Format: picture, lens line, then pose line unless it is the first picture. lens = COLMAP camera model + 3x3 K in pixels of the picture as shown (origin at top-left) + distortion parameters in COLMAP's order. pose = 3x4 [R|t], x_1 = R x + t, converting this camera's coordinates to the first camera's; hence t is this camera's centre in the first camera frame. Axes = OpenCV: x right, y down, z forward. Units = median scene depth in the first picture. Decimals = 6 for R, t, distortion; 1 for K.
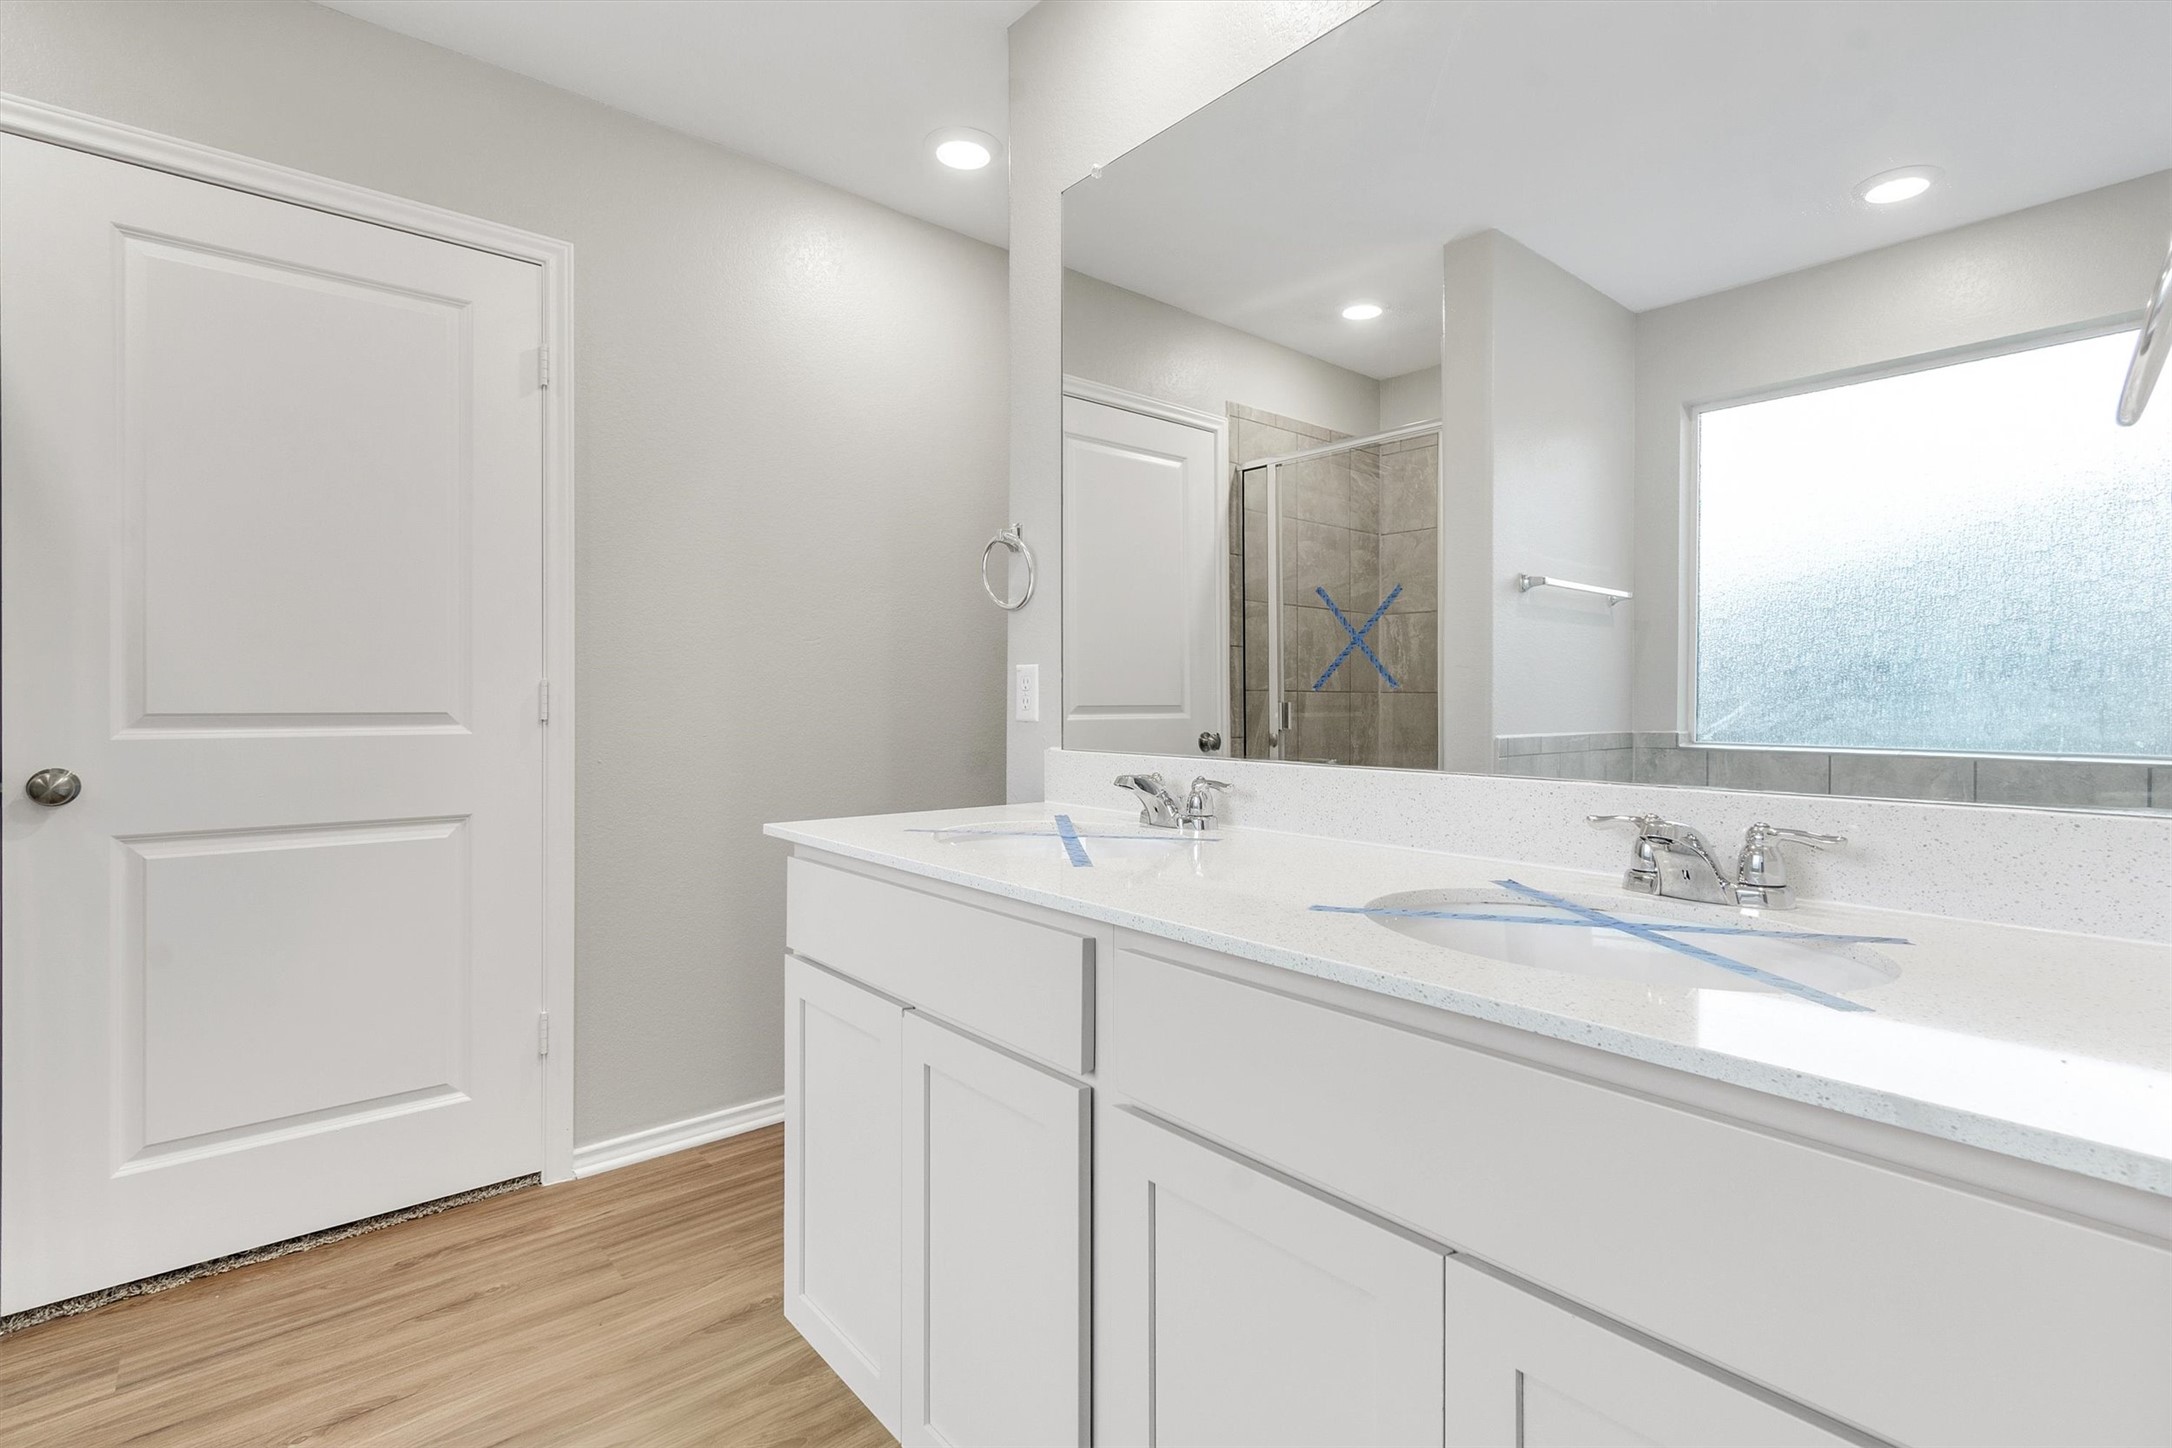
lens RADIAL K [[1020.1, 0, 1136.2], [0, 1020.1, 701.9], [0, 0, 1]] dist [0.000376, 0.000572]
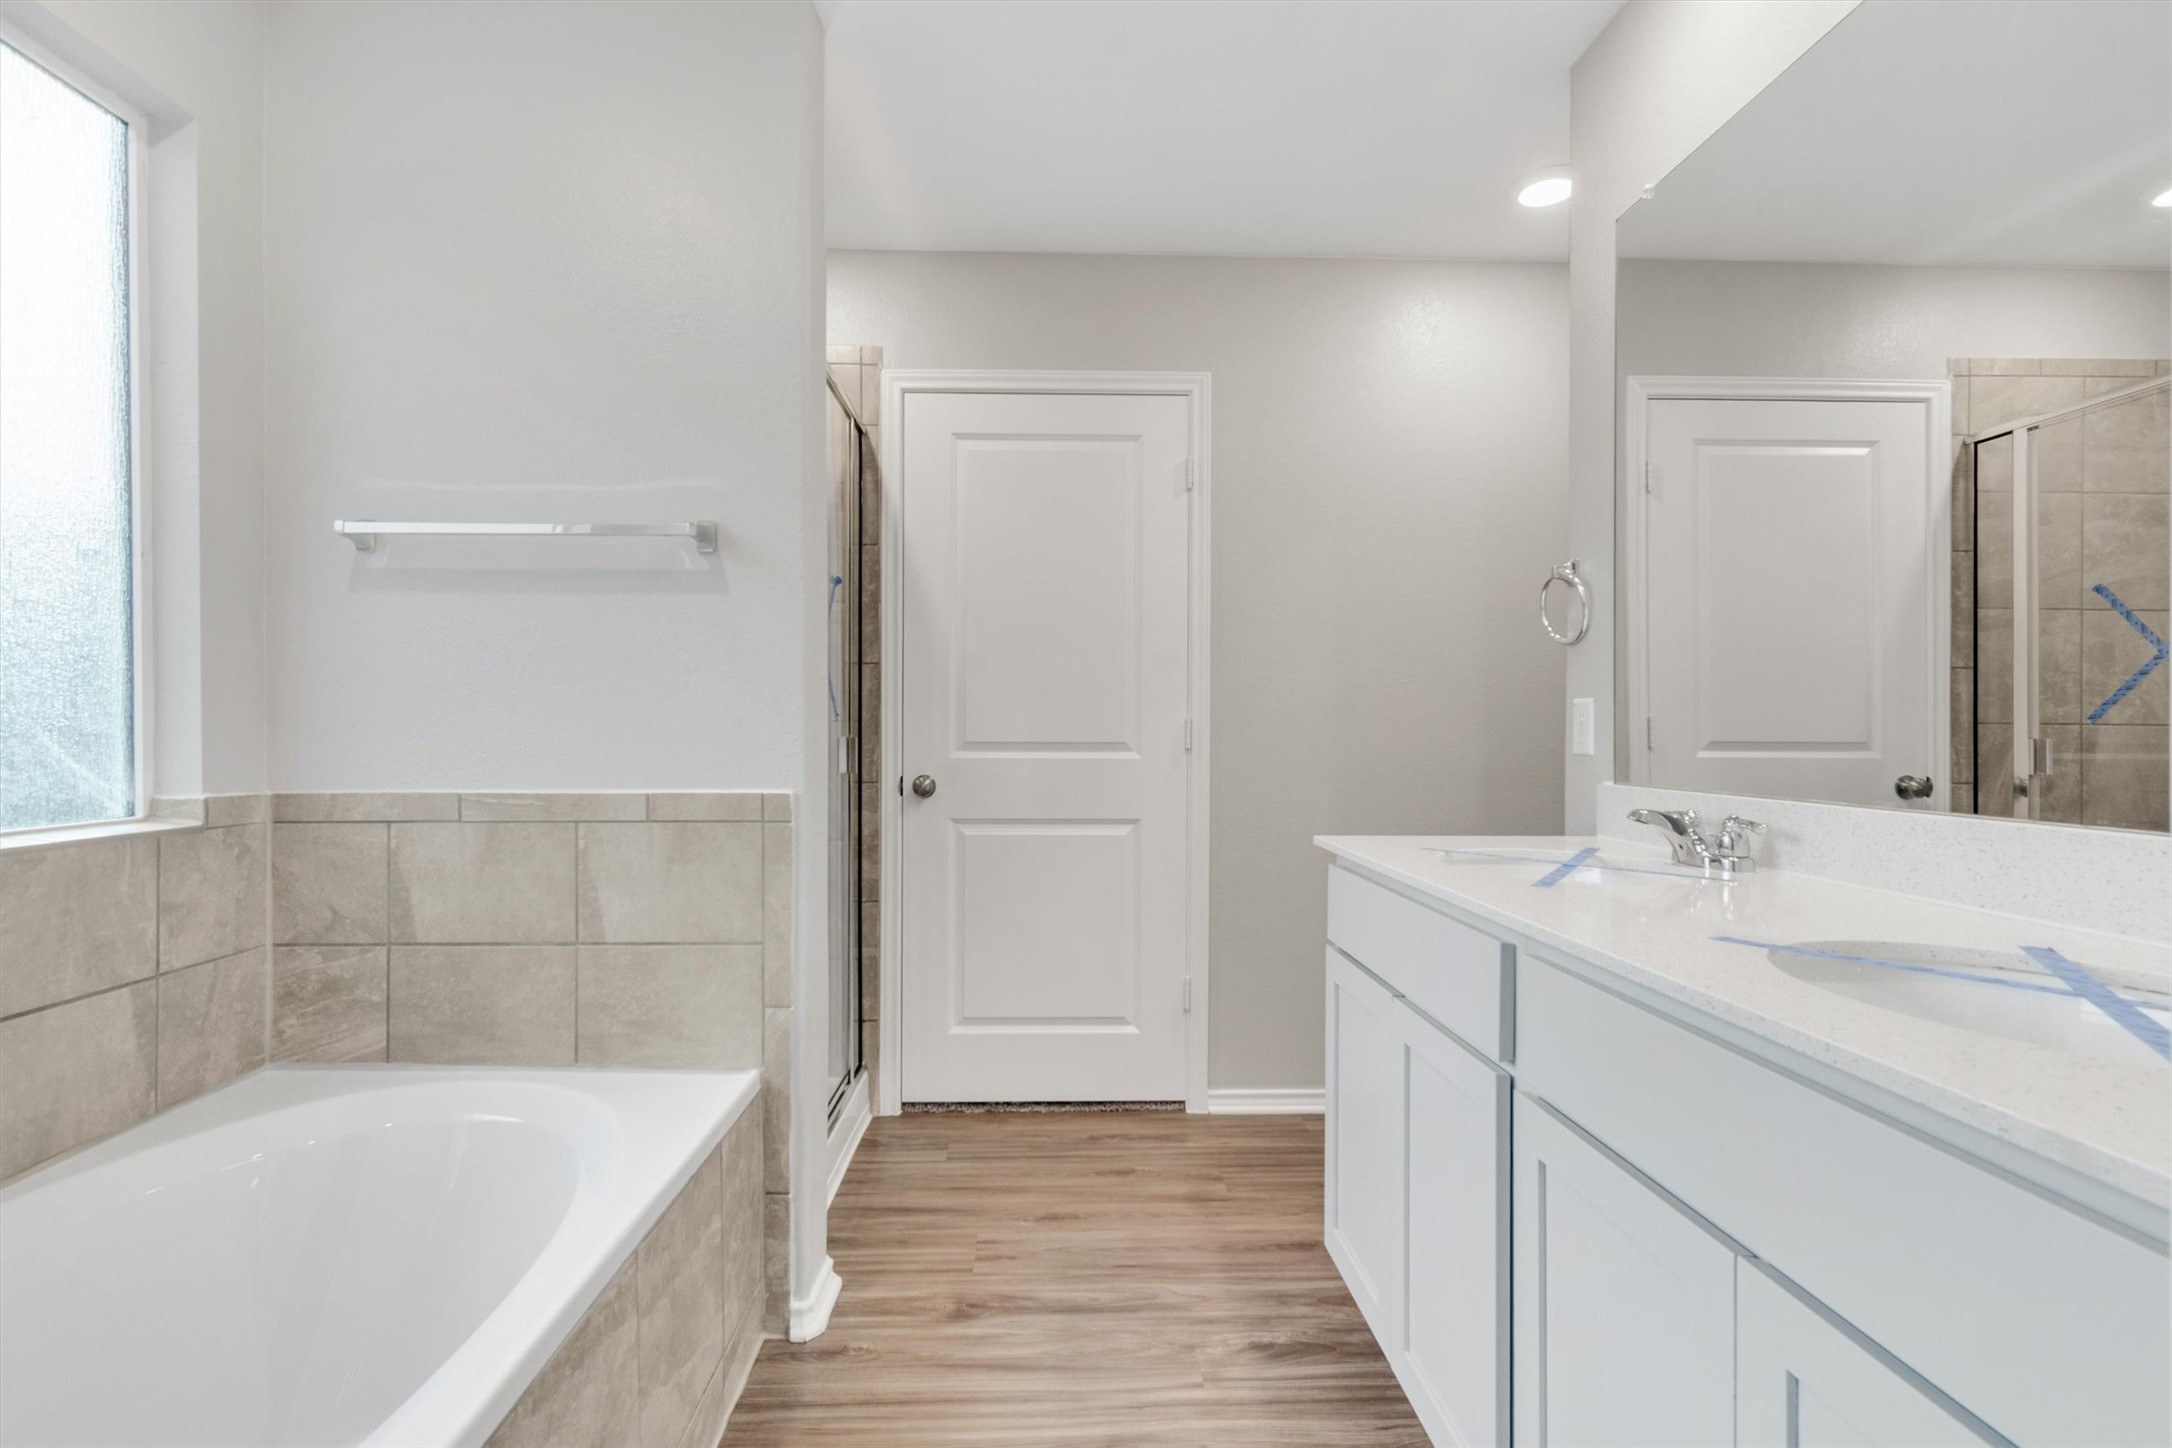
lens RADIAL K [[1032.9, 0, 1081.9], [0, 1032.9, 735.2], [0, 0, 1]] dist [0.001073, -0.000520]
pose [[0.769052, 0.002800, -0.639180, 0.168330], [-0.003826, 0.999993, -0.000222, 0.001043], [0.639175, 0.002616, 0.769057, -0.097432]]
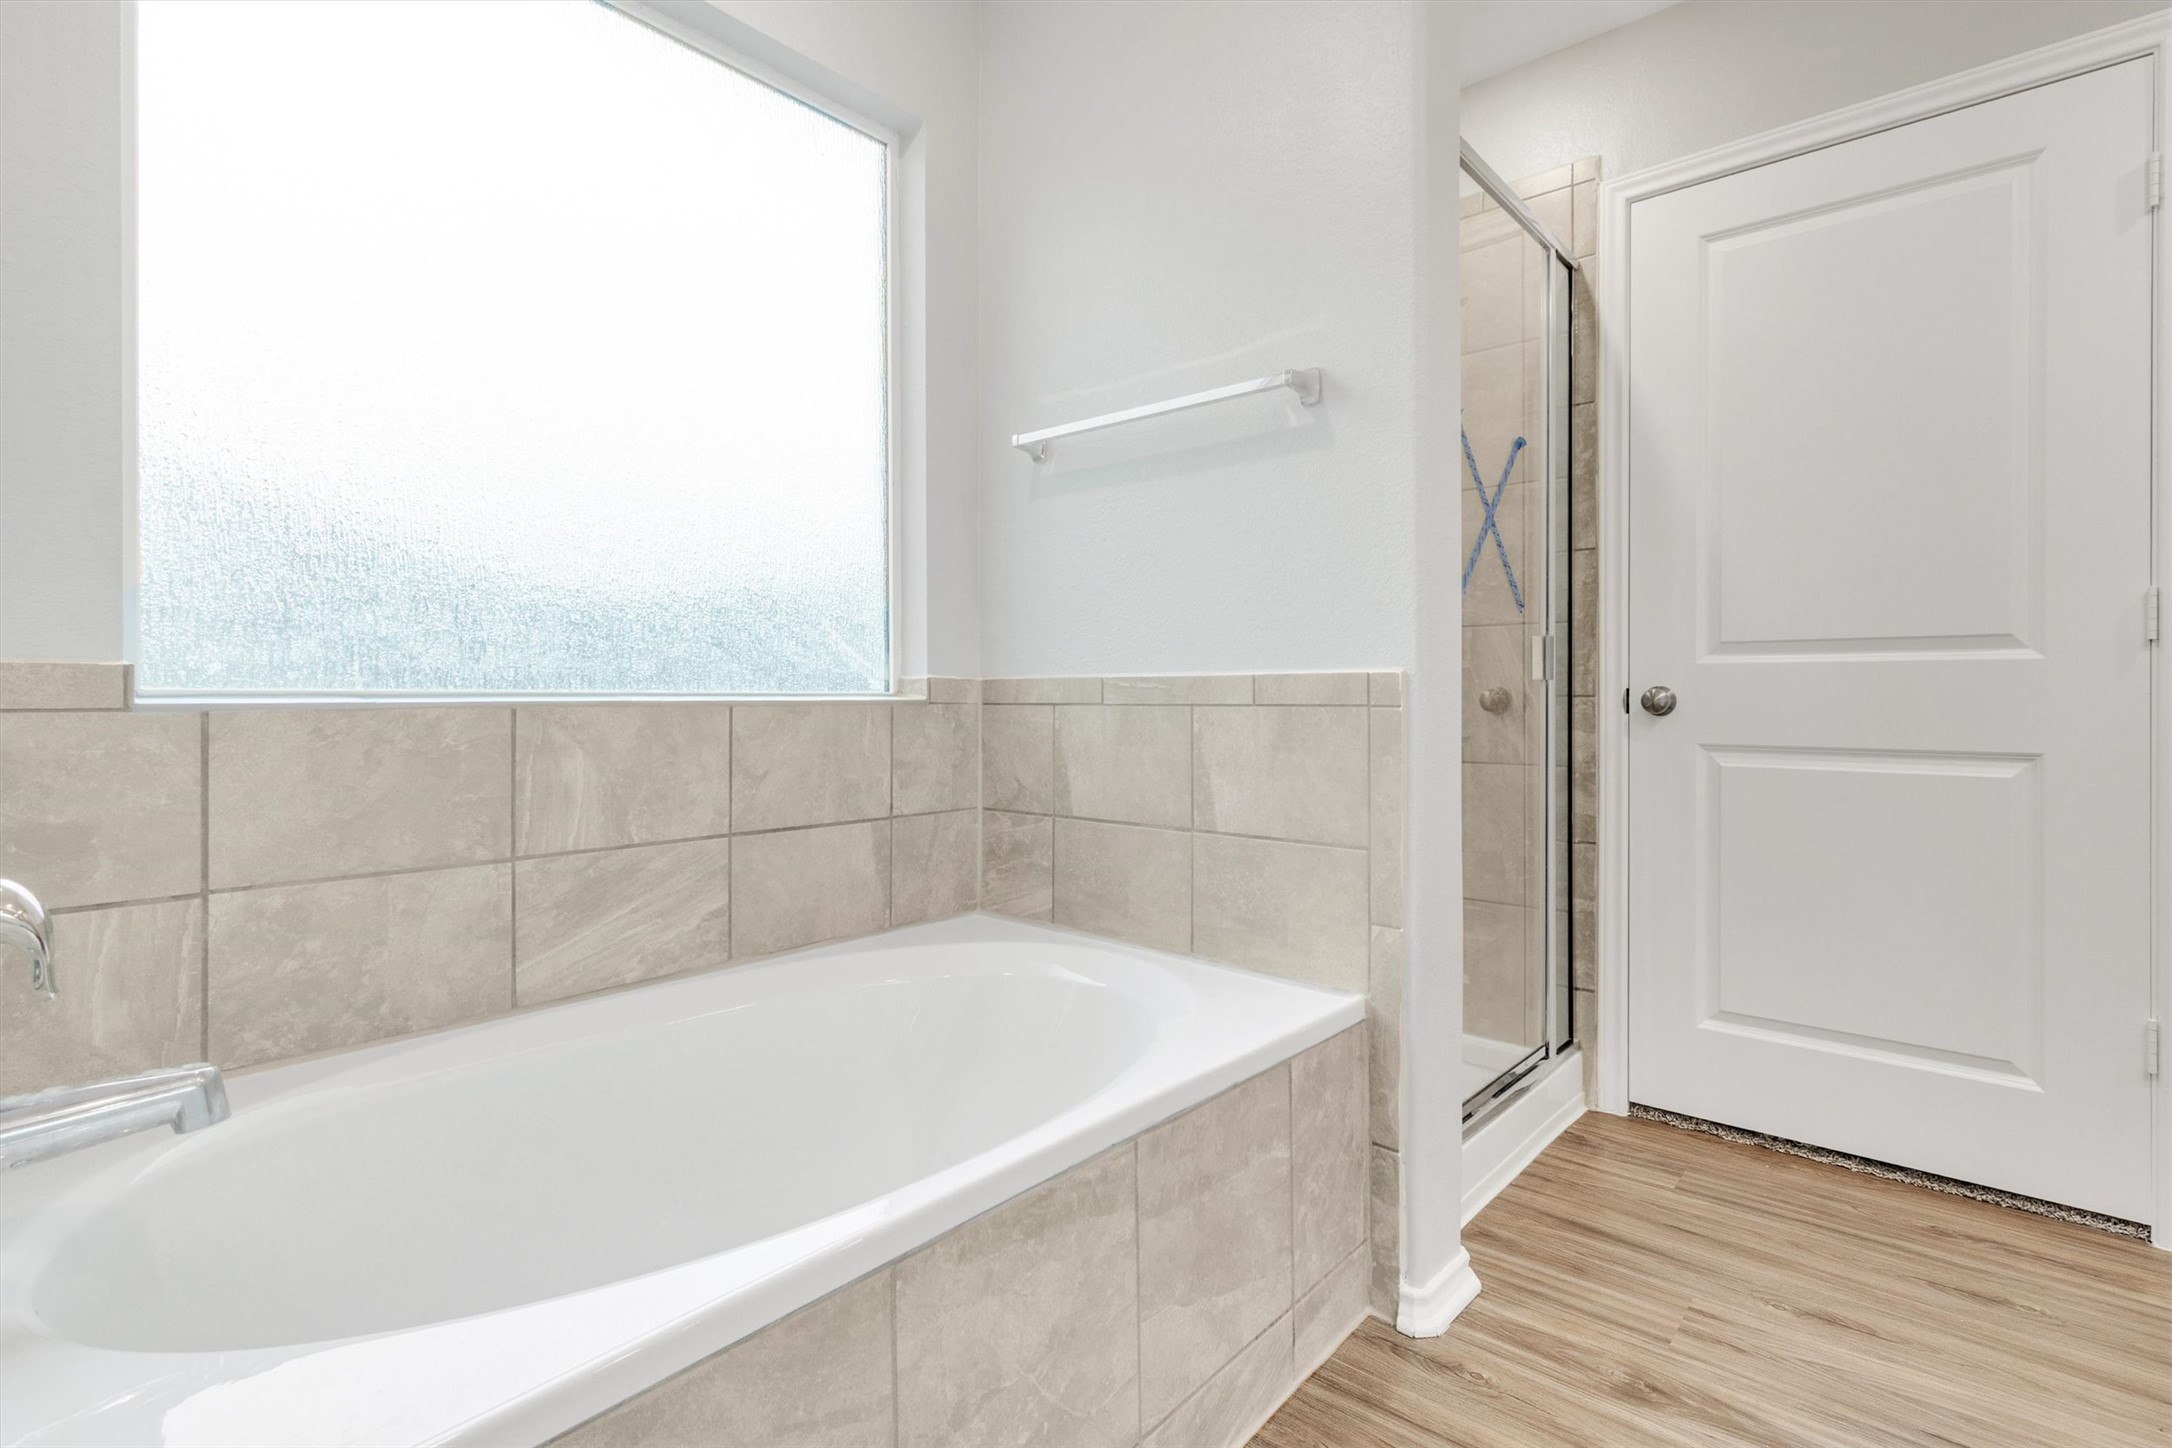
lens RADIAL K [[1039.7, 0, 1081.0], [0, 1039.7, 699.0], [0, 0, 1]] dist [0.002214, 0.000990]
pose [[0.118544, -0.002561, -0.992946, 0.121368], [-0.003176, 0.999991, -0.002958, 0.077080], [0.992944, 0.003504, 0.118534, 0.118640]]
